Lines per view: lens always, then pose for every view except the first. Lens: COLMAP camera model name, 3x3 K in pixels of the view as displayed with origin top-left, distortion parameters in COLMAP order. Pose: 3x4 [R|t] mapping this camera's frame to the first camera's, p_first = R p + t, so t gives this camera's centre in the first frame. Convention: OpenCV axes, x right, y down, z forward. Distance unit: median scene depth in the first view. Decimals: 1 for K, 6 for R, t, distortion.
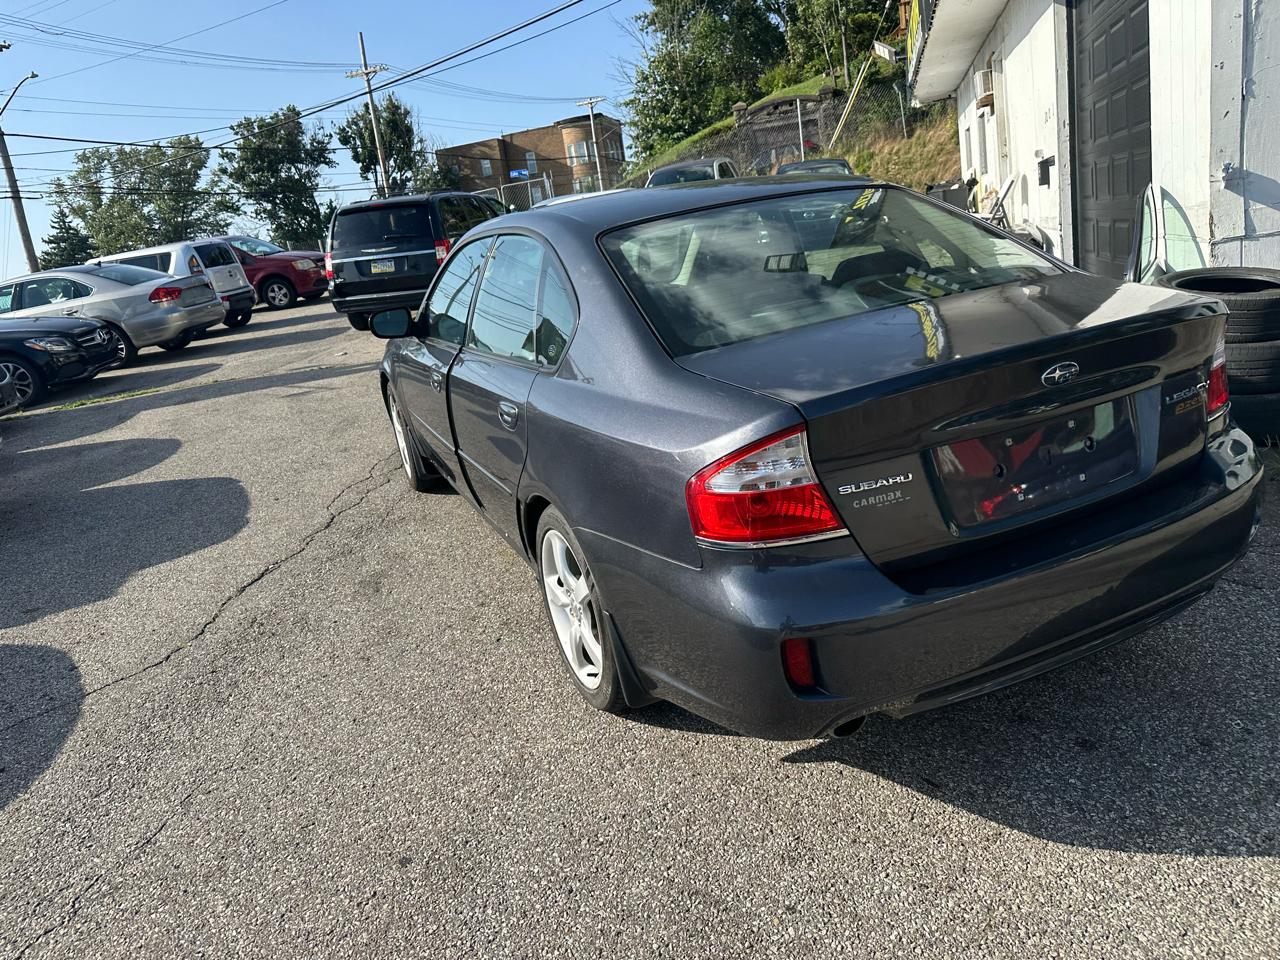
lens RADIAL K [[885.0, 0, 636.4], [0, 885.0, 500.0], [0, 0, 1]] dist [0.034104, -0.042254]
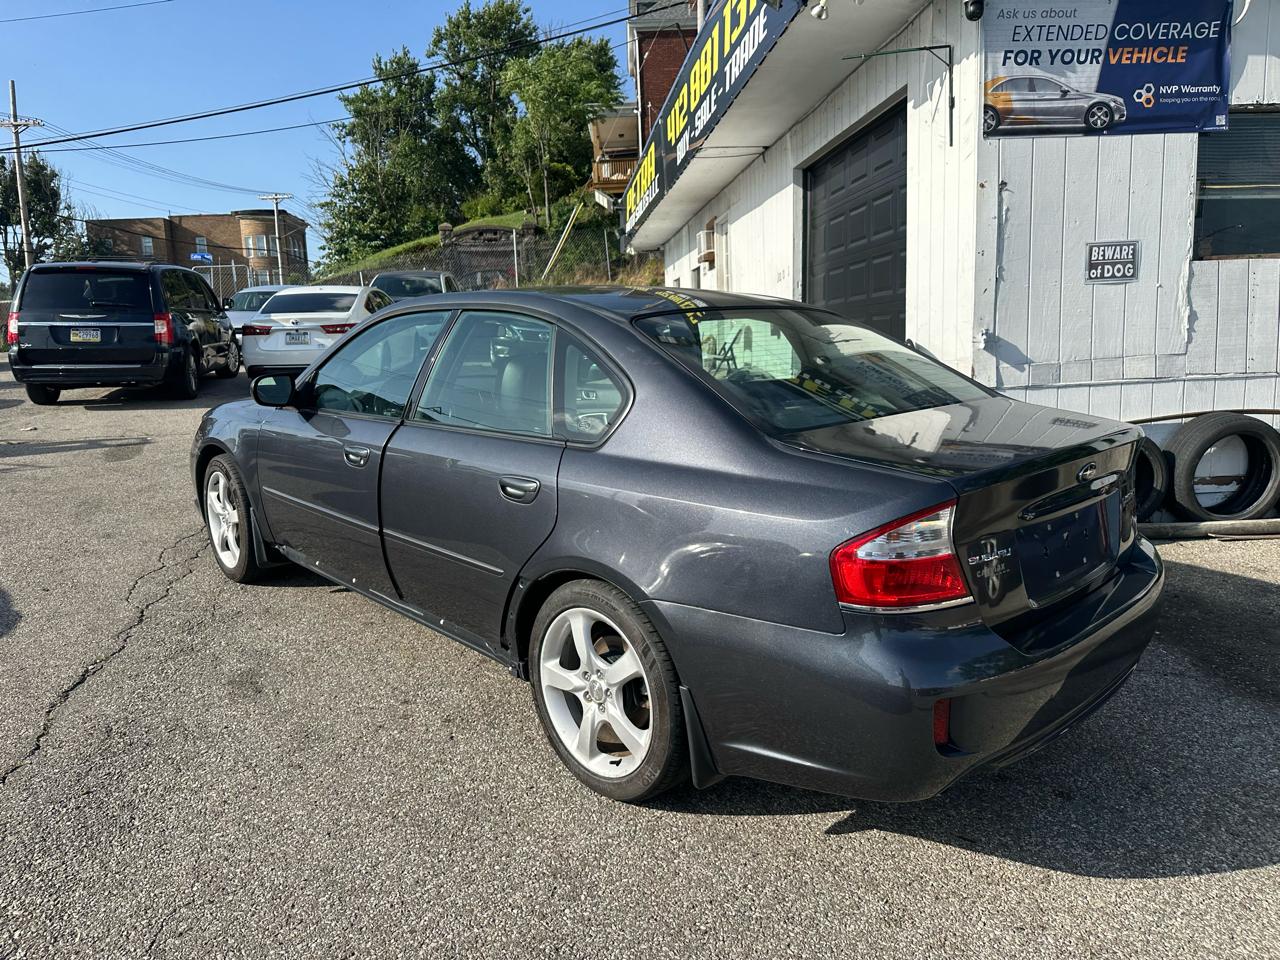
lens RADIAL K [[894.1, 0, 631.5], [0, 894.1, 502.2], [0, 0, 1]] dist [0.011668, -0.021616]
pose [[0.935606, 0.050367, 0.349434, -0.022276], [-0.005708, 0.991800, -0.127673, 0.002457], [-0.352999, 0.117457, 0.928222, 0.003785]]
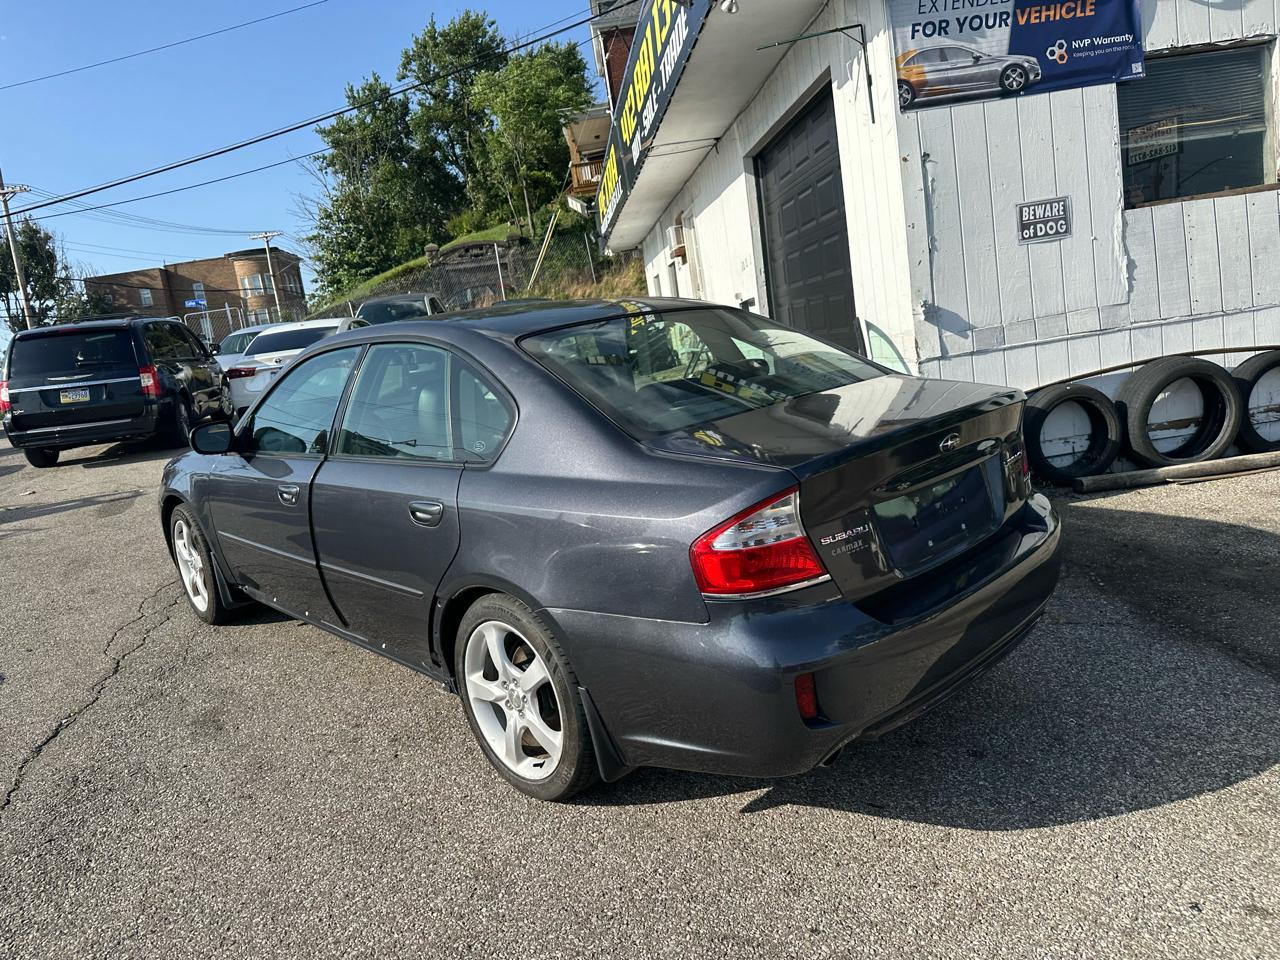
lens RADIAL K [[894.1, 0, 631.5], [0, 894.1, 502.2], [0, 0, 1]] dist [0.011668, -0.021616]
pose [[0.943518, -0.047770, 0.327859, -0.015463], [0.093846, 0.987558, -0.126183, 0.002467], [-0.317752, 0.149824, 0.936262, -0.001313]]
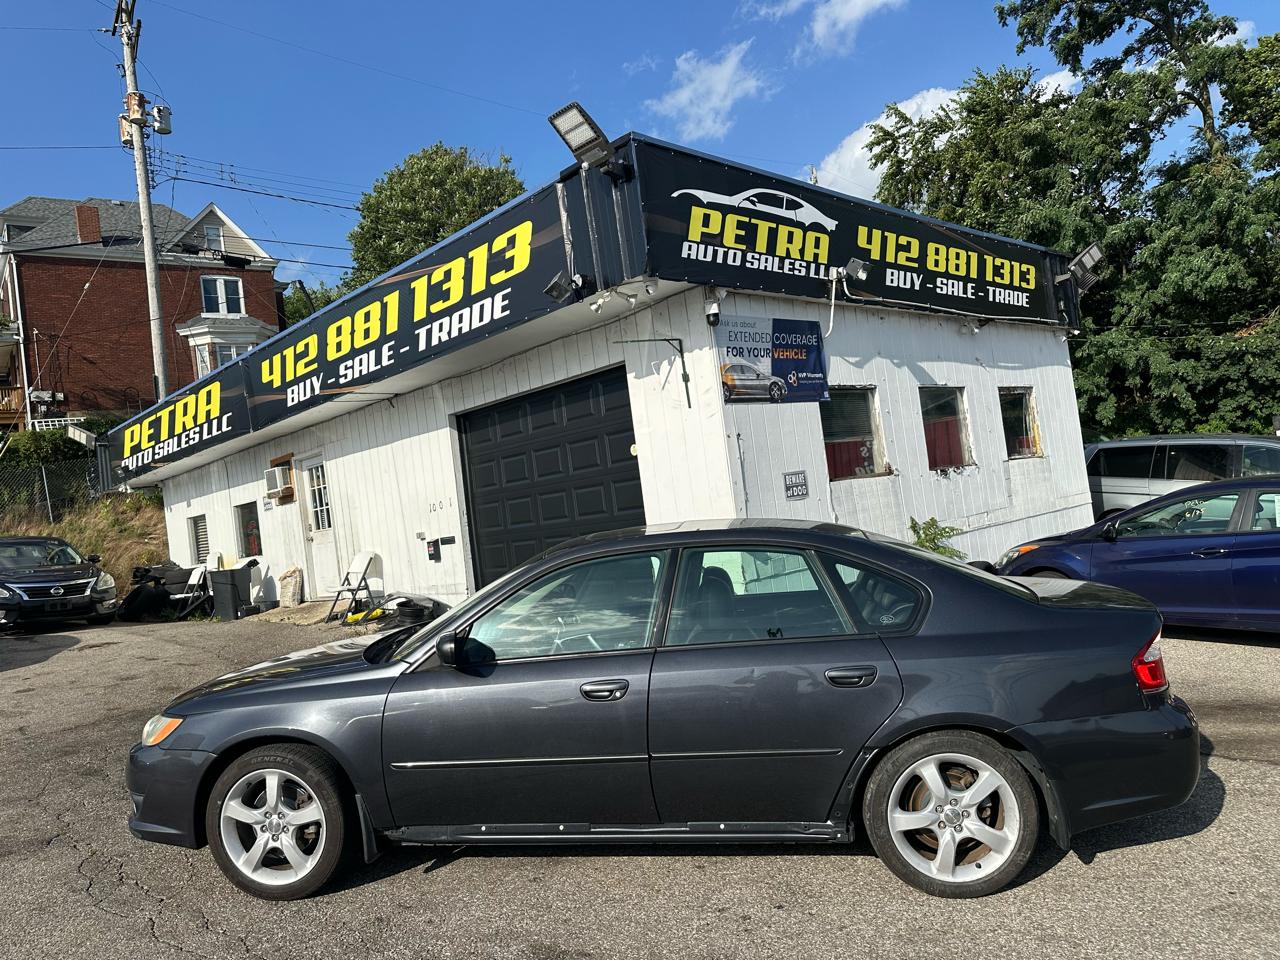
lens RADIAL K [[885.0, 0, 636.4], [0, 885.0, 500.0], [0, 0, 1]] dist [0.034104, -0.042254]
pose [[0.531991, 0.089744, 0.841981, -0.084968], [0.271533, 0.923773, -0.270026, -0.004659], [-0.802032, 0.372277, 0.467071, 0.035143]]
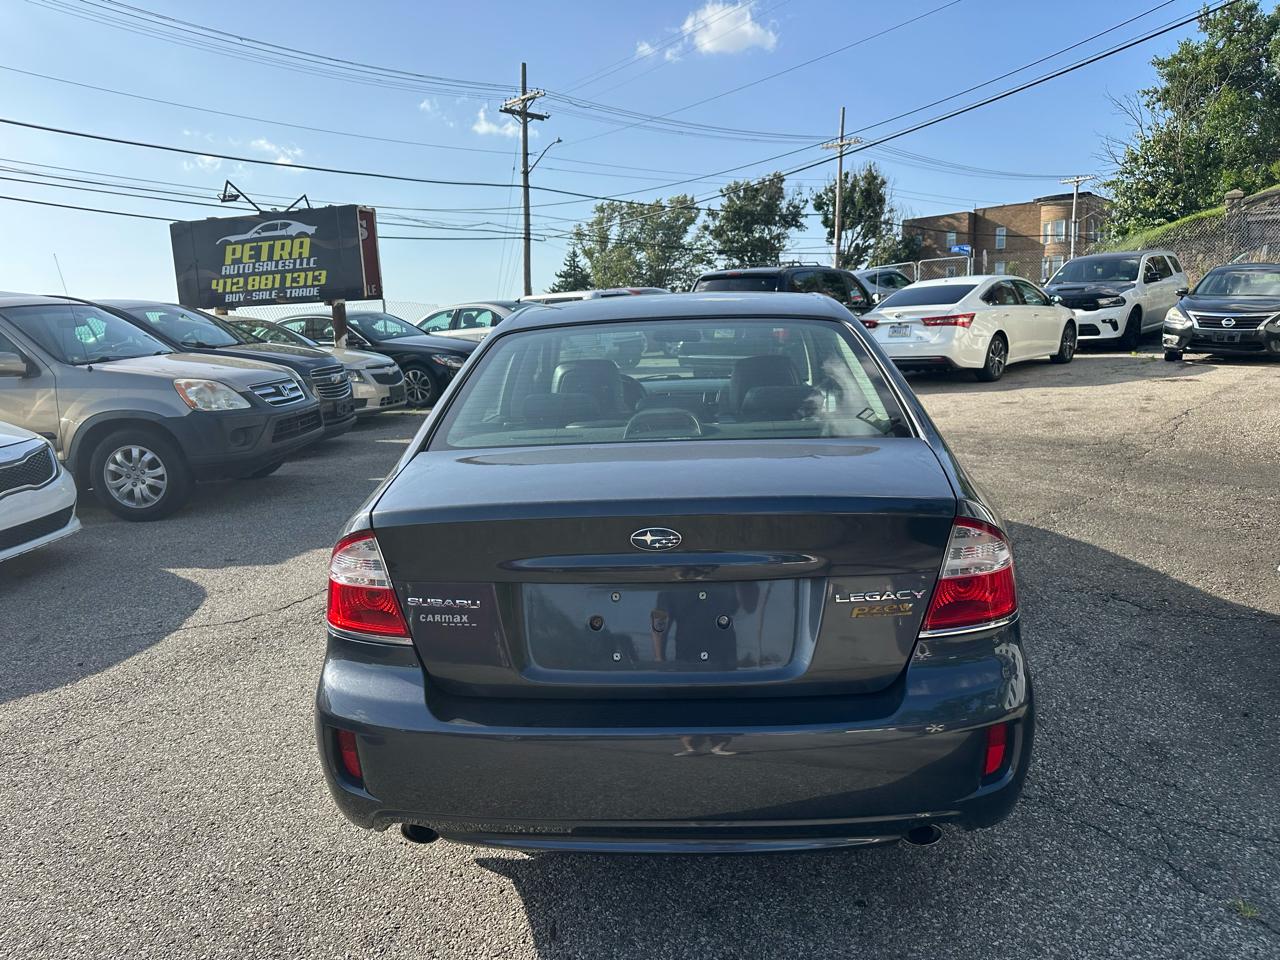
lens RADIAL K [[877.8, 0, 665.6], [0, 877.8, 523.0], [0, 0, 1]] dist [0.032874, -0.043234]
pose [[0.887602, 0.203718, -0.413112, 0.035557], [-0.220561, 0.975347, 0.007080, -0.006847], [0.404370, 0.084832, 0.910653, 0.006471]]
